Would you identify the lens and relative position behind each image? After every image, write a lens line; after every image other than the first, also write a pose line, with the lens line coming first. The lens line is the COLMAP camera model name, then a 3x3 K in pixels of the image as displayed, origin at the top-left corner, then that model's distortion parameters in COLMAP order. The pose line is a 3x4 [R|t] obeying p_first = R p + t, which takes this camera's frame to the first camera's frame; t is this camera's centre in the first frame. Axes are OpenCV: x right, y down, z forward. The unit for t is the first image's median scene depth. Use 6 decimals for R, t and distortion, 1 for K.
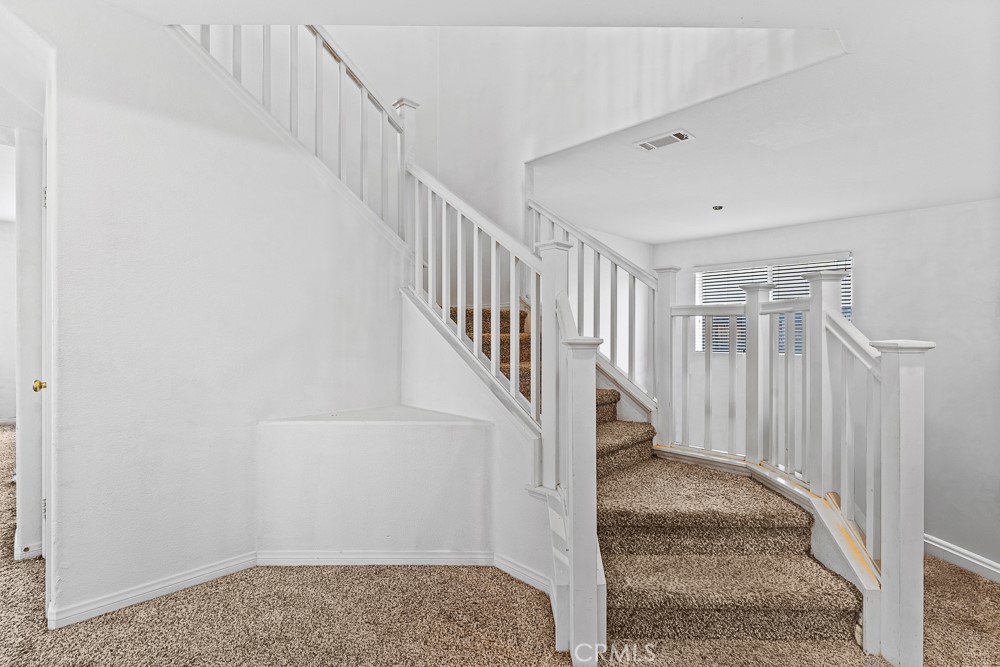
lens RADIAL K [[479.1, 0, 502.5], [0, 479.1, 326.9], [0, 0, 1]] dist [0.000423, 0.000153]
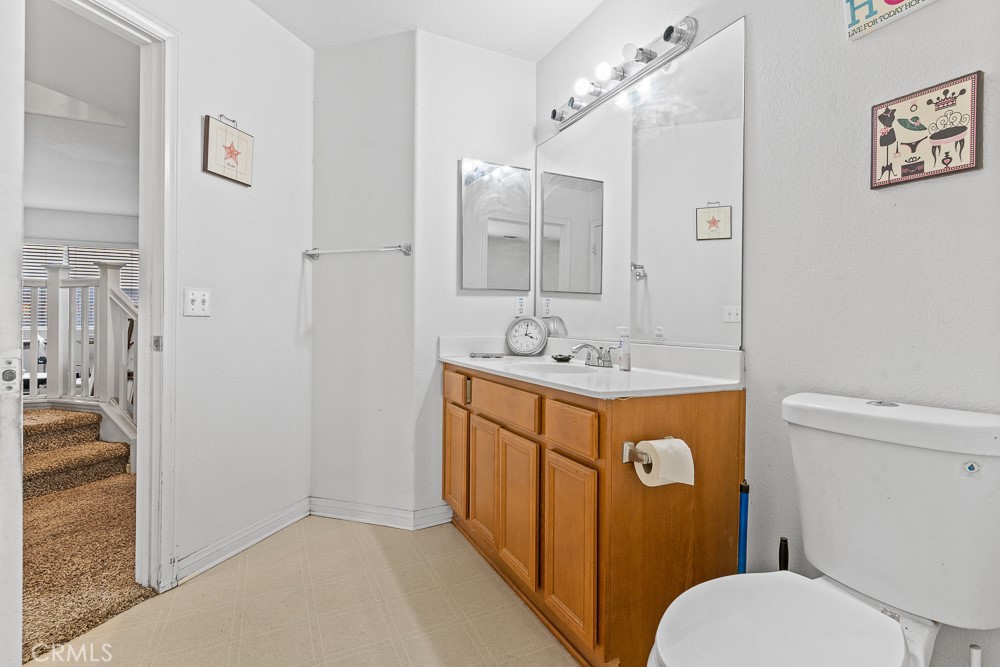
lens RADIAL K [[479.1, 0, 502.5], [0, 479.1, 326.9], [0, 0, 1]] dist [0.000423, 0.000153]
pose [[0.316480, -0.009724, 0.948549, -0.437672], [-0.010435, 0.999851, 0.013732, 0.065339], [-0.948542, -0.014244, 0.316331, -0.763912]]
